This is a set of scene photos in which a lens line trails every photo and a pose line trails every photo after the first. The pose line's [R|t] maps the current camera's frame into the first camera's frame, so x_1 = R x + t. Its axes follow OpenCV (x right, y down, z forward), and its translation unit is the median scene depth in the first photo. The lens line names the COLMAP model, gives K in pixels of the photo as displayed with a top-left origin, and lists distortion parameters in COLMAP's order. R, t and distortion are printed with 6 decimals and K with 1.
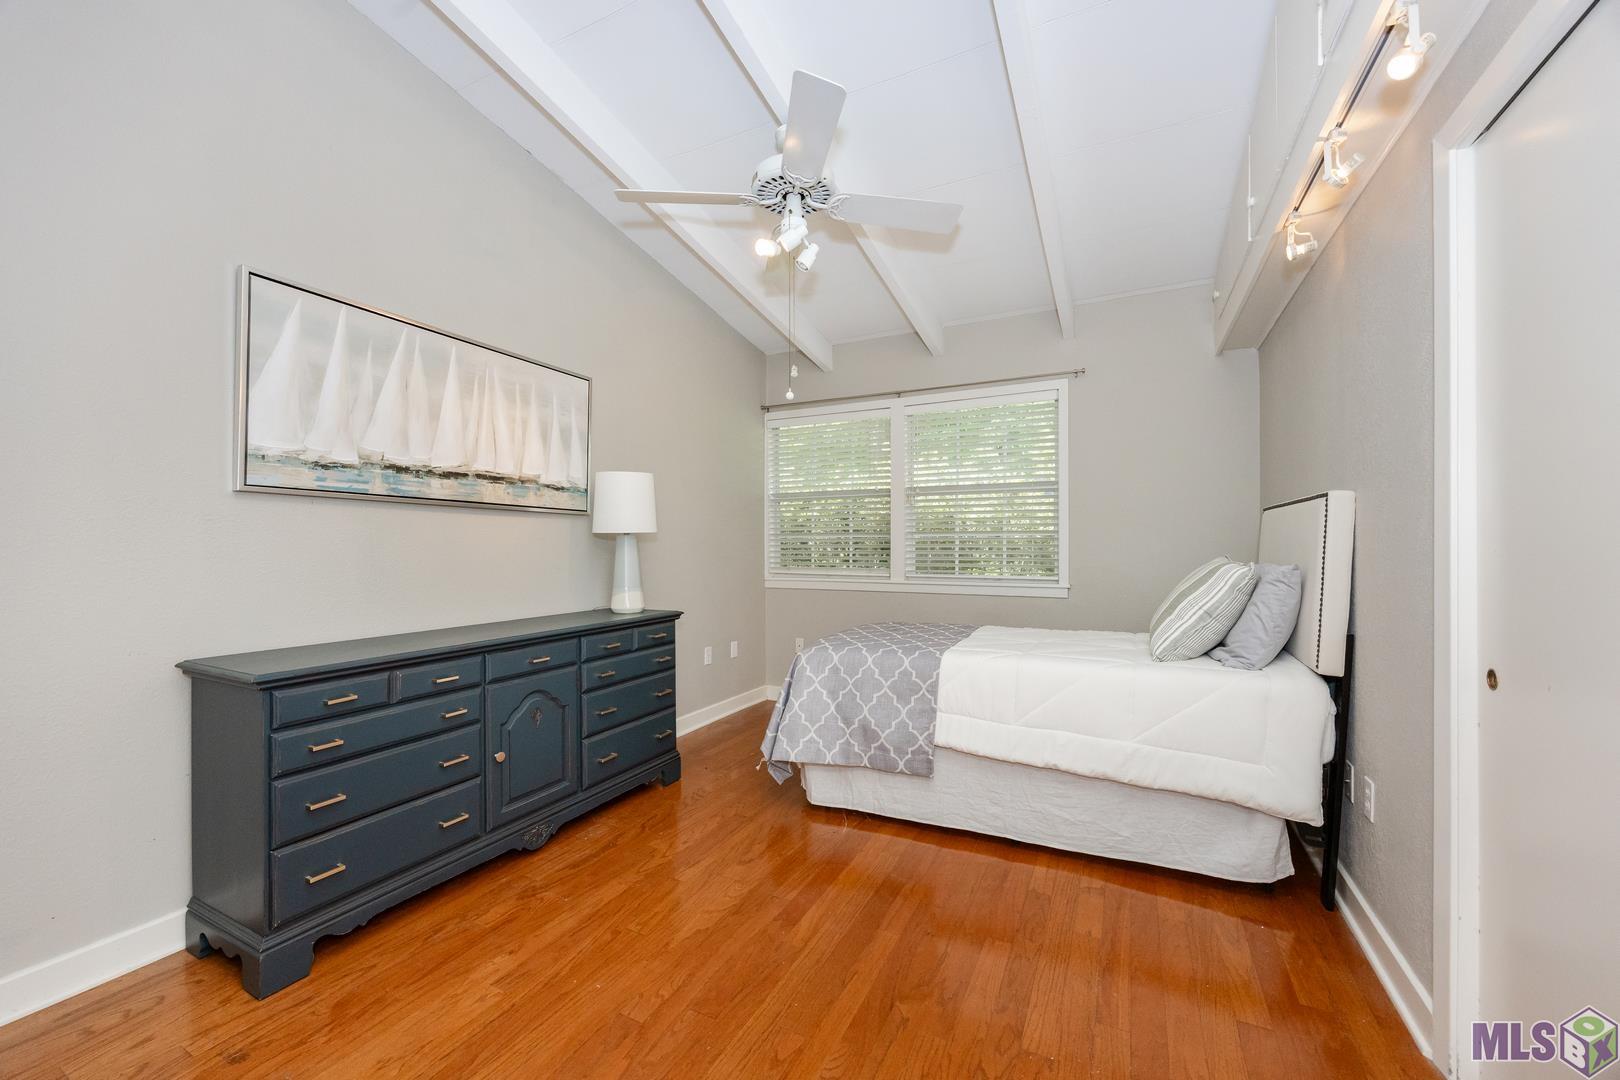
lens RADIAL K [[622.3, 0, 816.8], [0, 622.3, 544.6], [0, 0, 1]] dist [-0.002727, -0.000150]
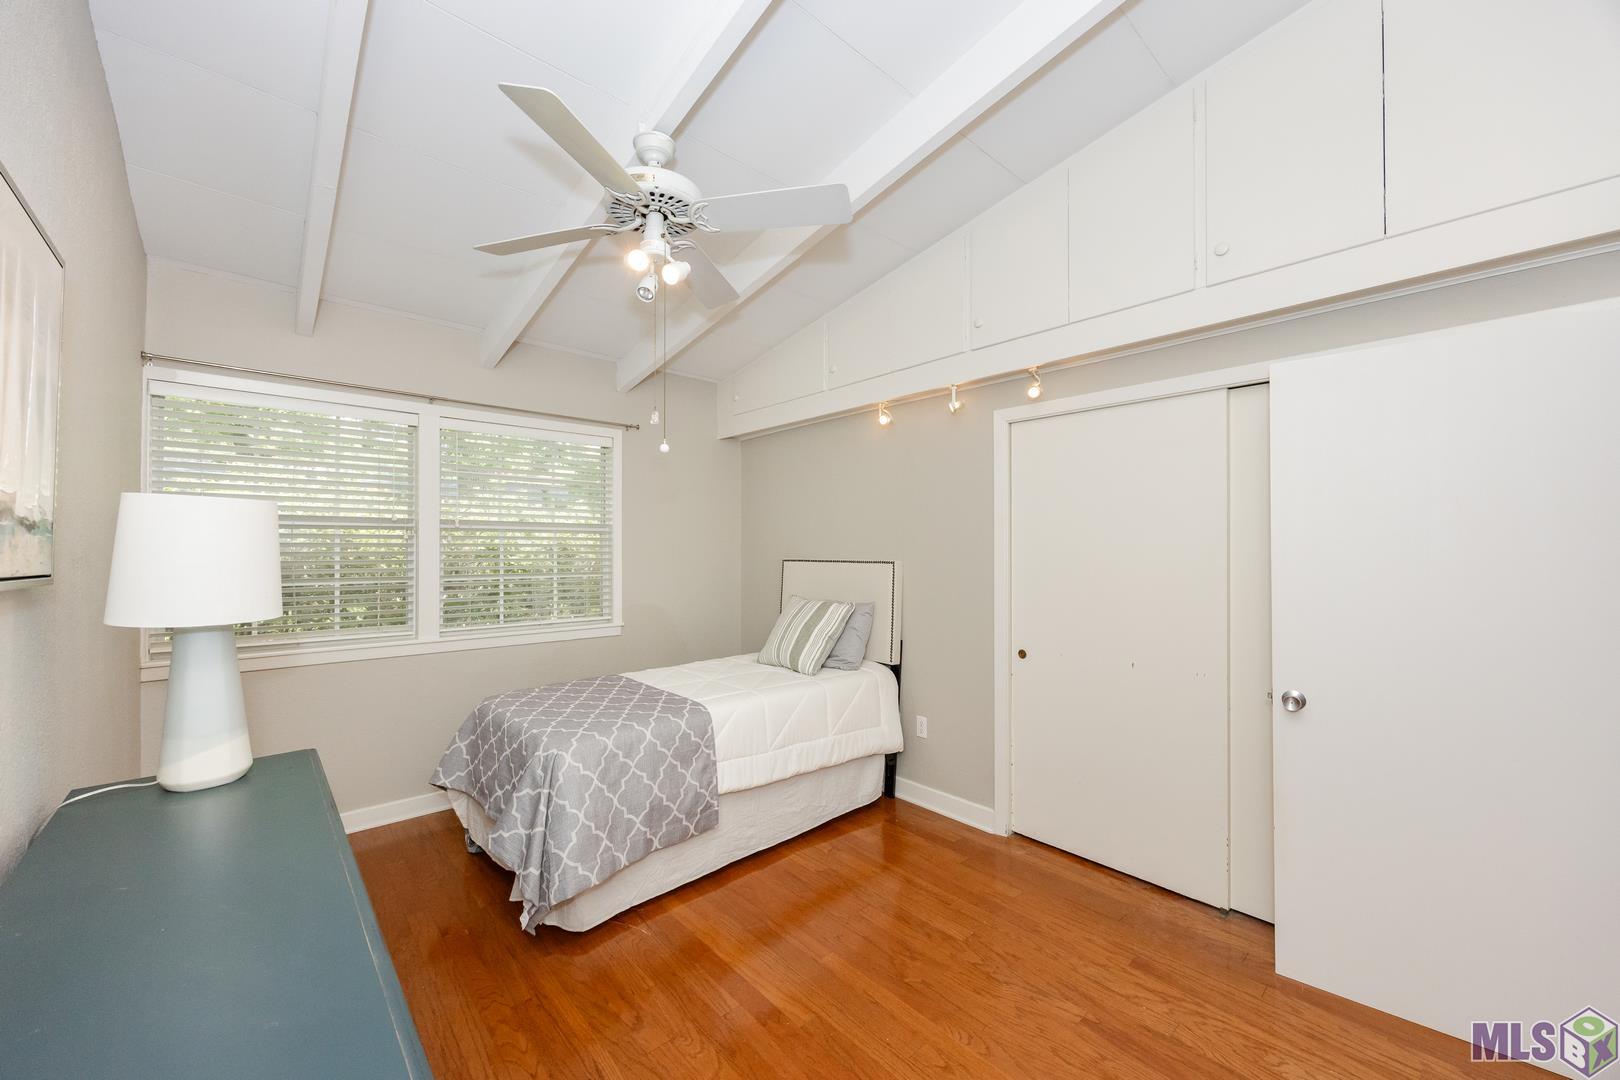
lens RADIAL K [[622.3, 0, 816.8], [0, 622.3, 544.6], [0, 0, 1]] dist [-0.002727, -0.000150]
pose [[0.349282, 0.009961, 0.936965, -0.728777], [-0.002655, 0.999950, -0.009641, -0.090876], [-0.937014, 0.000880, 0.349291, 0.465983]]
